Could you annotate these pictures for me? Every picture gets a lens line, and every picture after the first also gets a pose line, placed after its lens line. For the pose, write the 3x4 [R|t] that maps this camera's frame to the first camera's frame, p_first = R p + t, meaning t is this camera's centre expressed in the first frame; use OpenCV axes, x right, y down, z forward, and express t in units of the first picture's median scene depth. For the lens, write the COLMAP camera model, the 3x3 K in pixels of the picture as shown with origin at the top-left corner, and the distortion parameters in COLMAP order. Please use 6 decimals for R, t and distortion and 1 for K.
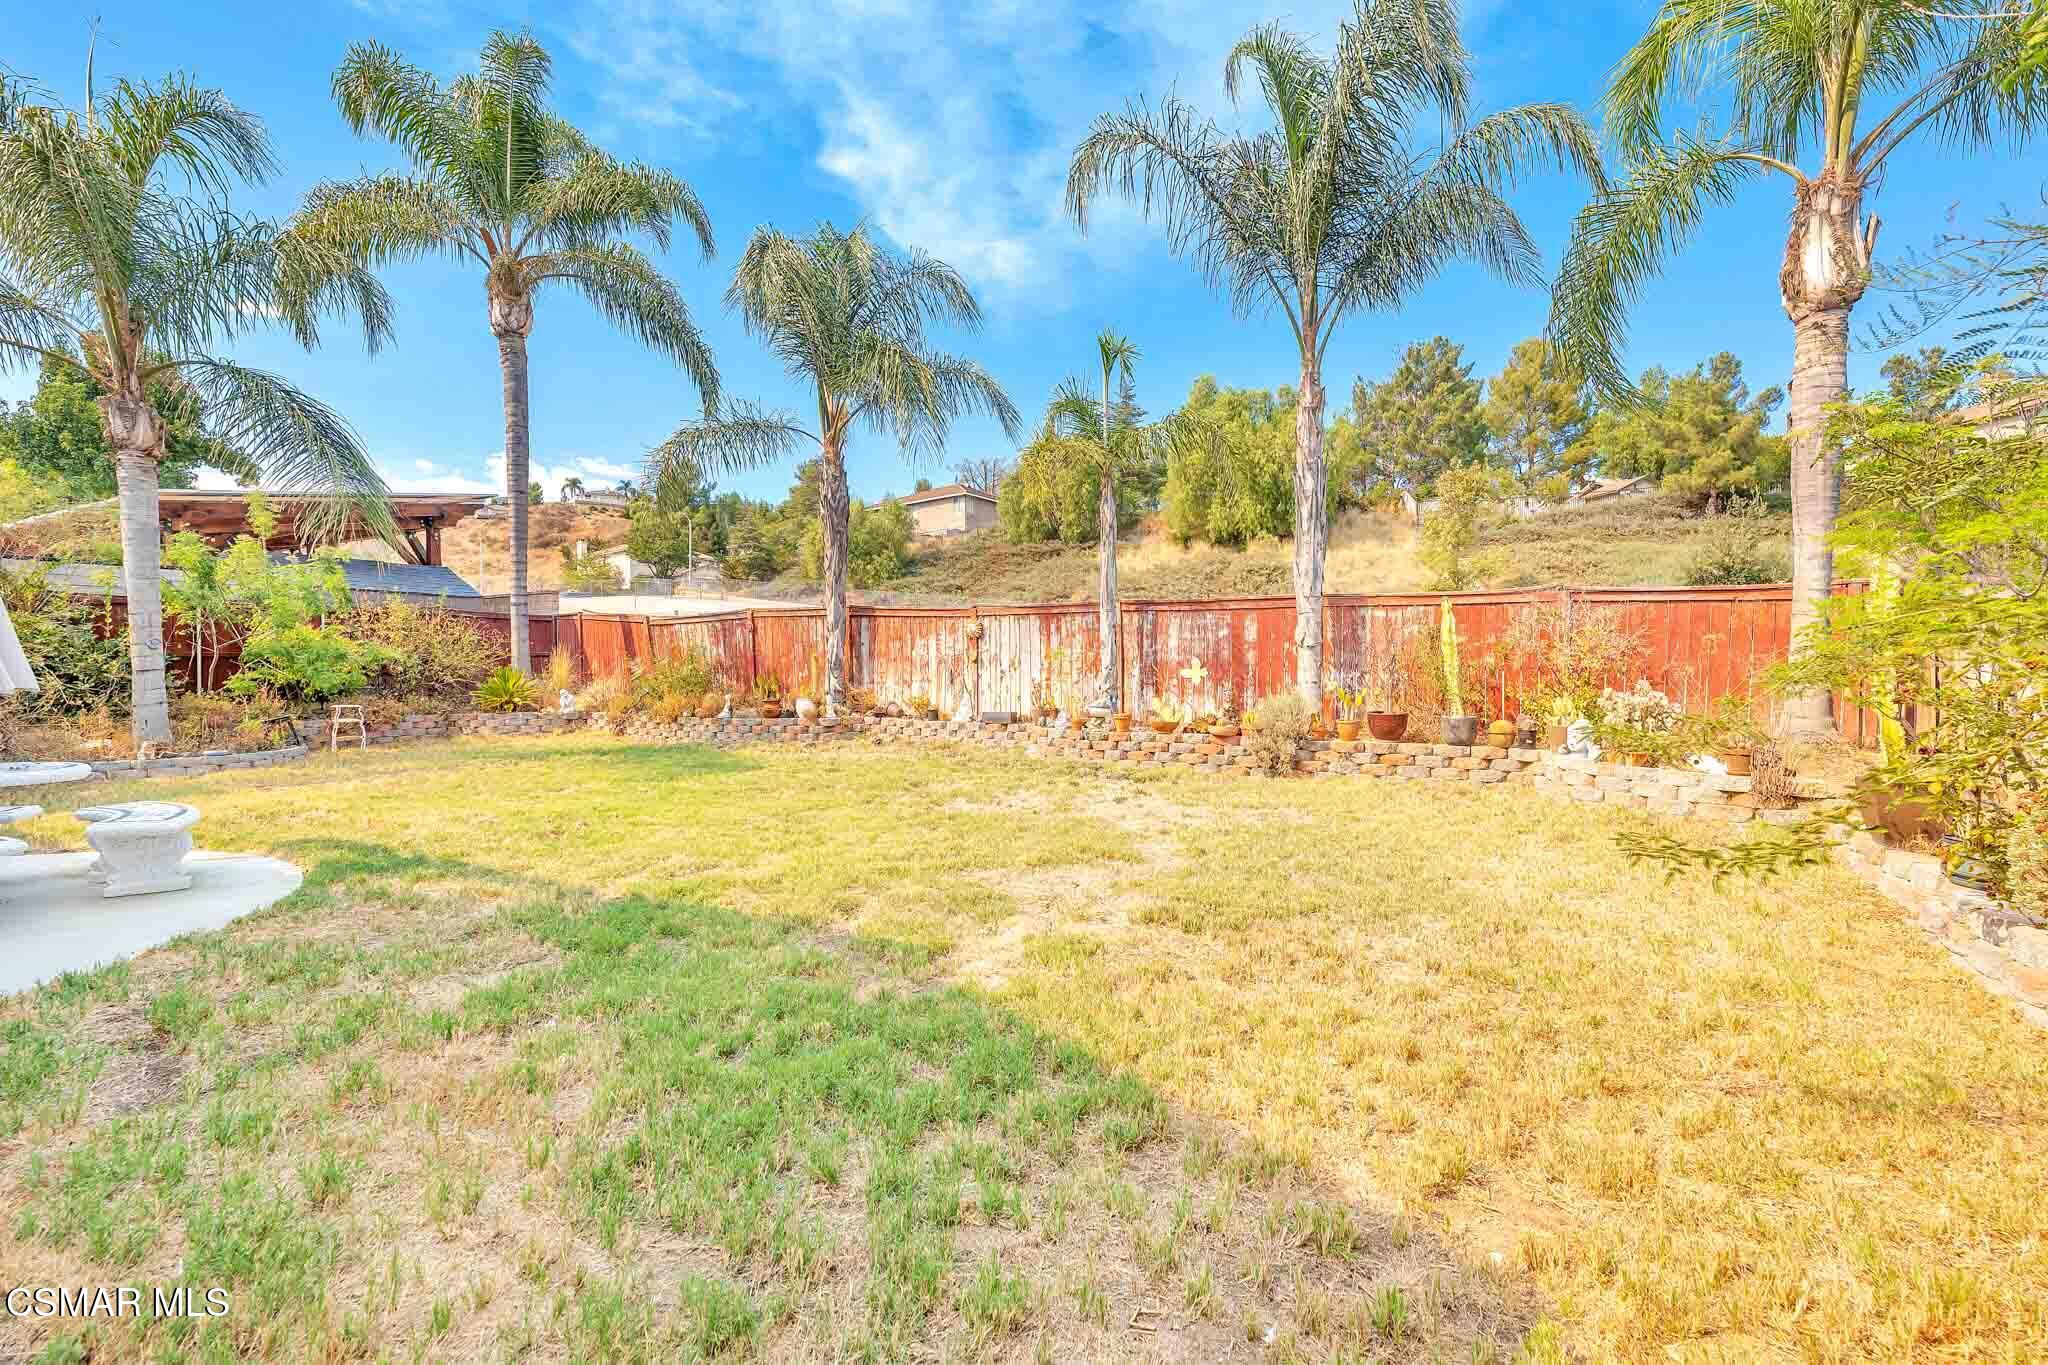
lens RADIAL K [[844.5, 0, 1031.4], [0, 844.5, 690.5], [0, 0, 1]] dist [0.002186, 0.000299]
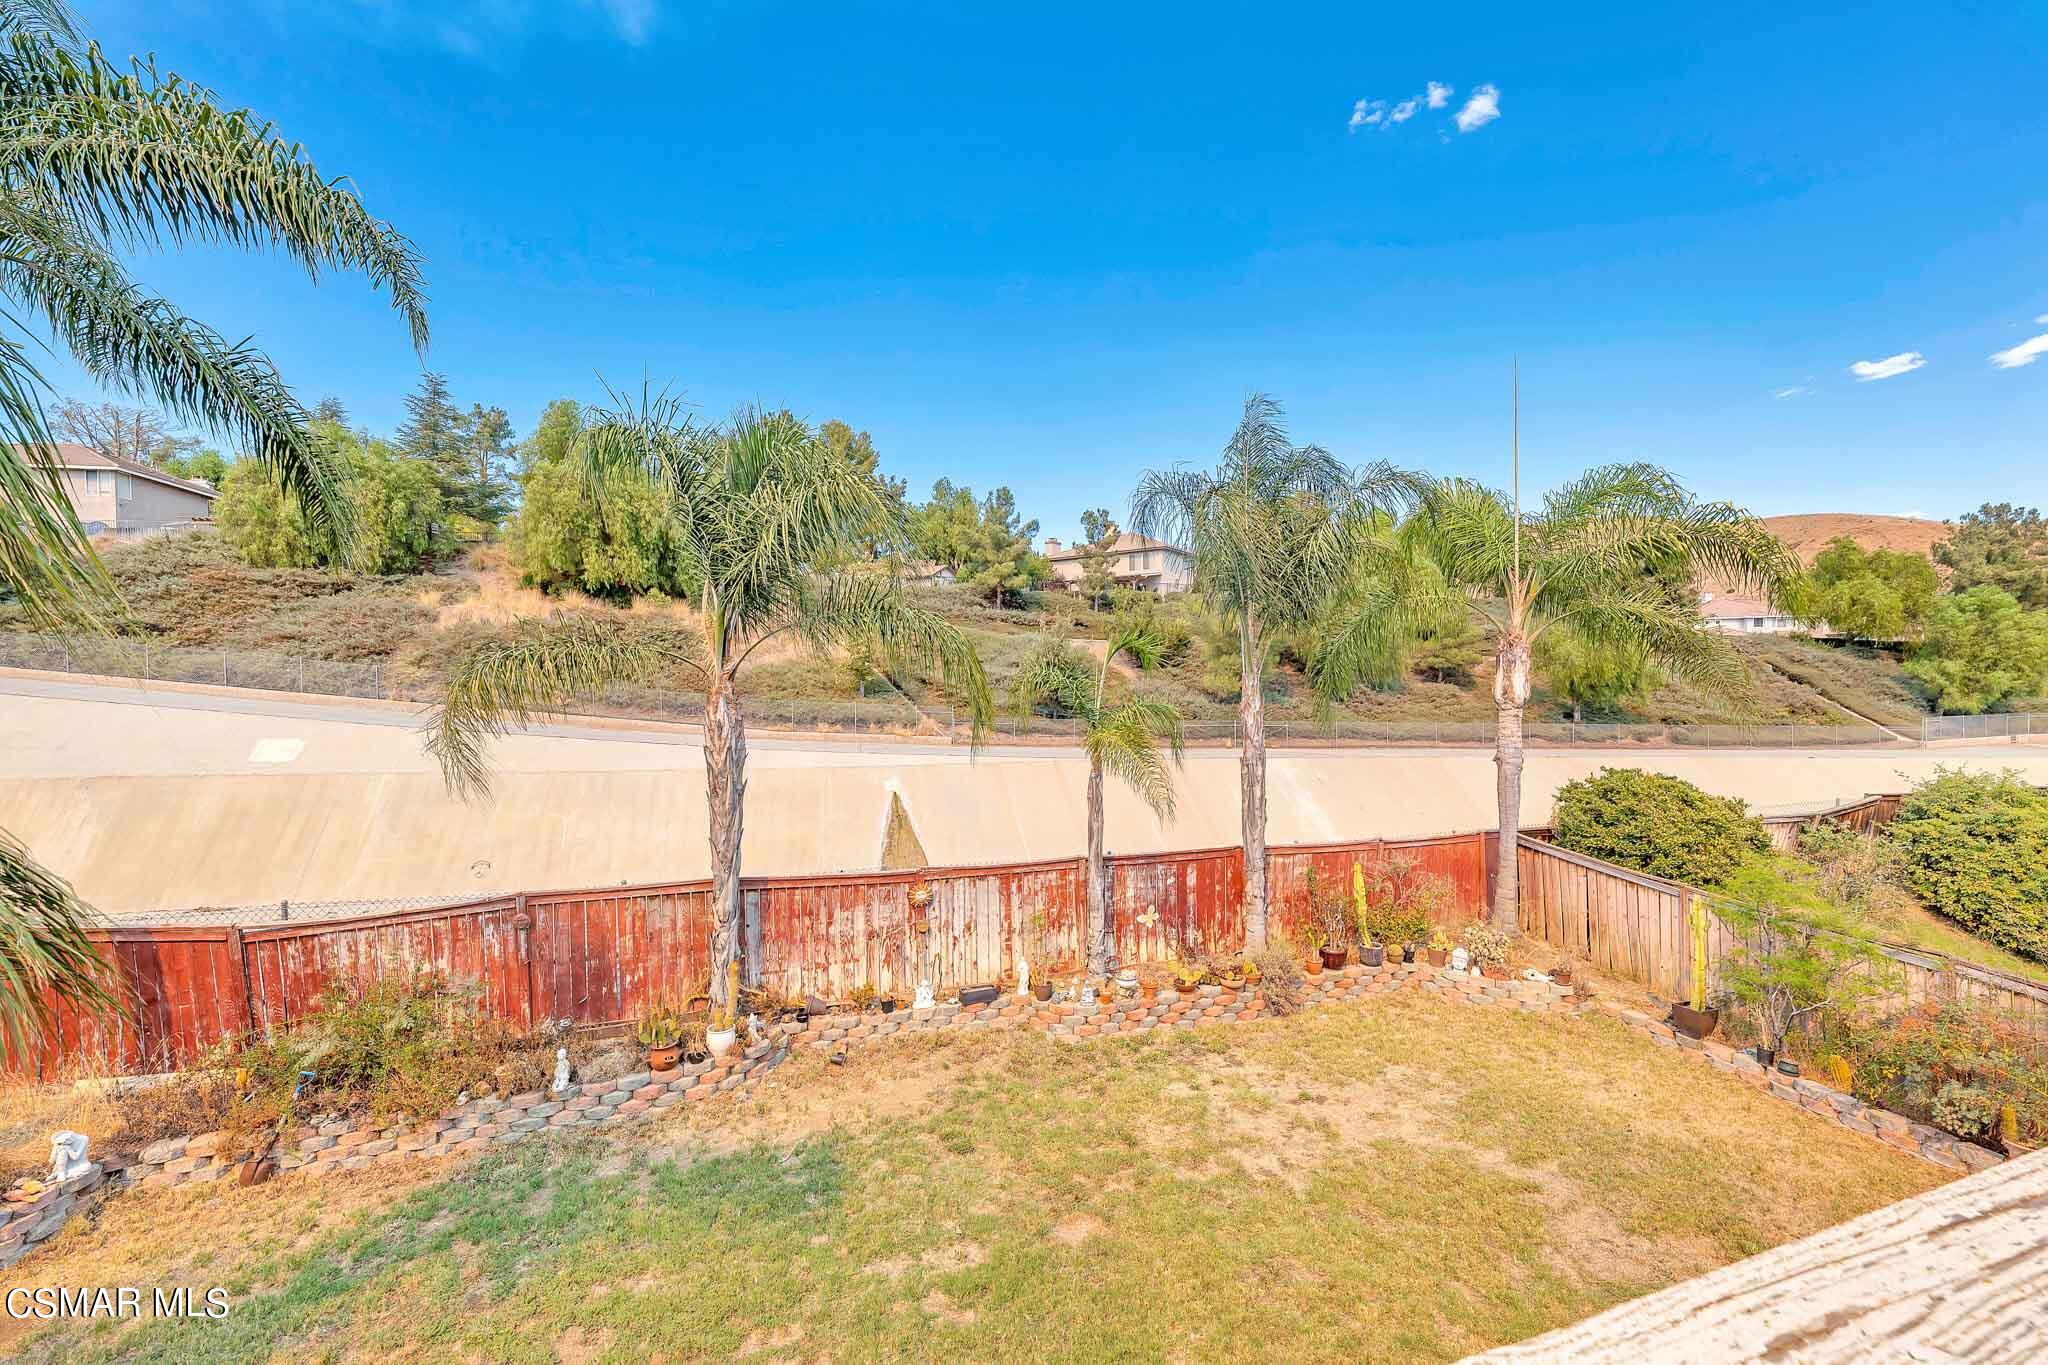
lens RADIAL K [[844.5, 0, 1029.4], [0, 844.5, 692.5], [0, 0, 1]] dist [0.002186, 0.000299]
pose [[0.664337, -0.019365, 0.747182, -0.560646], [0.026627, 0.999643, 0.002233, -0.245321], [-0.746958, 0.018412, 0.664616, 0.268181]]
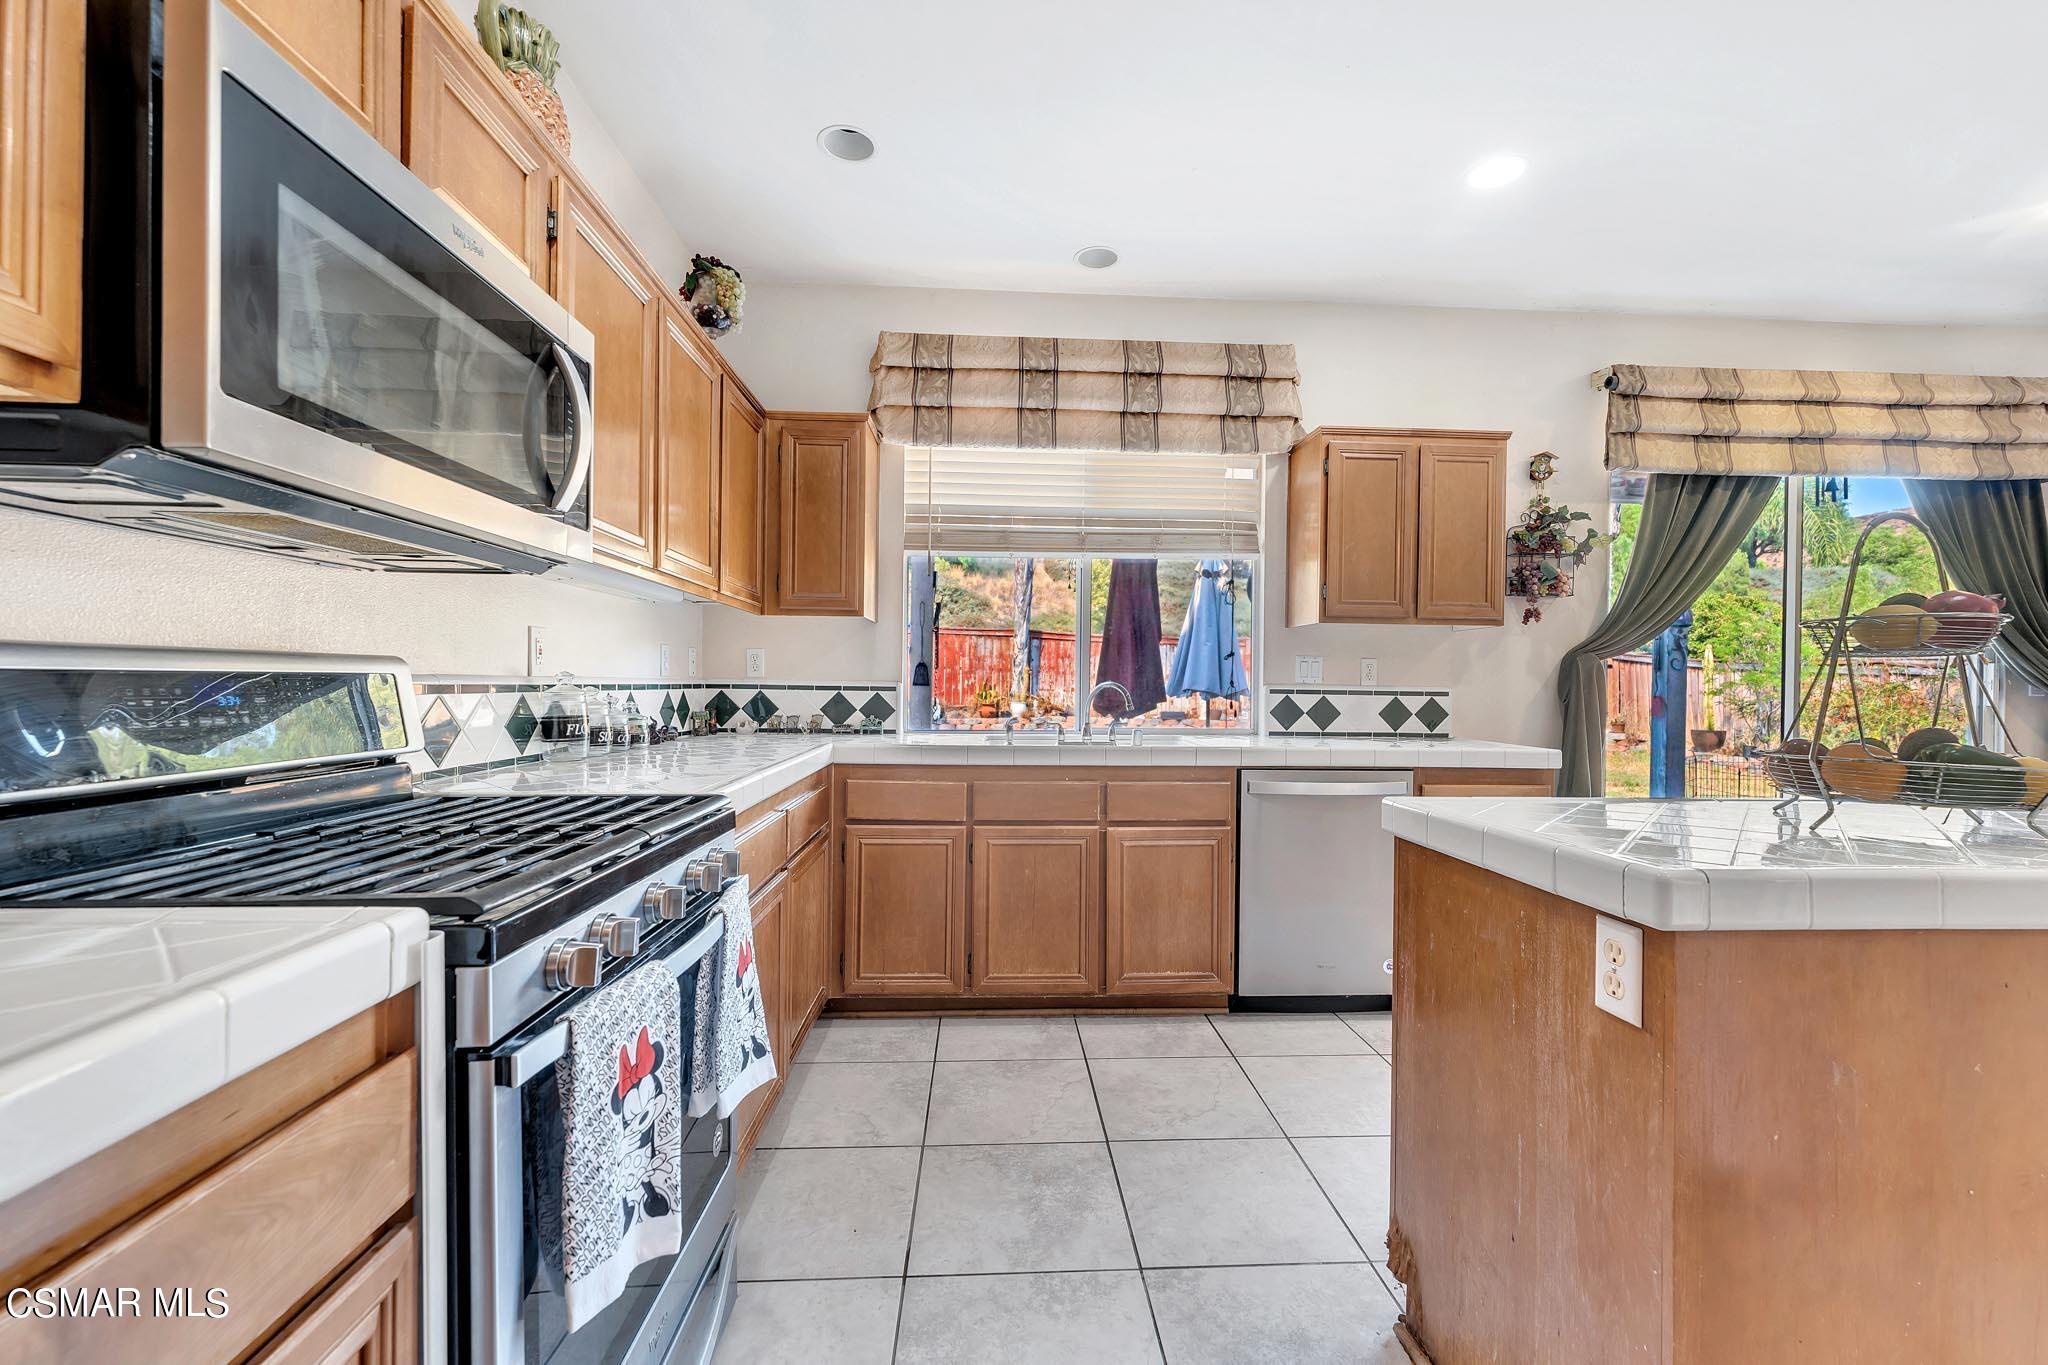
lens RADIAL K [[837.1, 0, 1031.4], [0, 837.1, 694.8], [0, 0, 1]] dist [0.002668, -0.000005]
pose [[0.847287, 0.006487, 0.531096, -0.813013], [-0.005007, 0.999979, -0.004227, 0.003104], [-0.531112, 0.000923, 0.847301, -0.068352]]
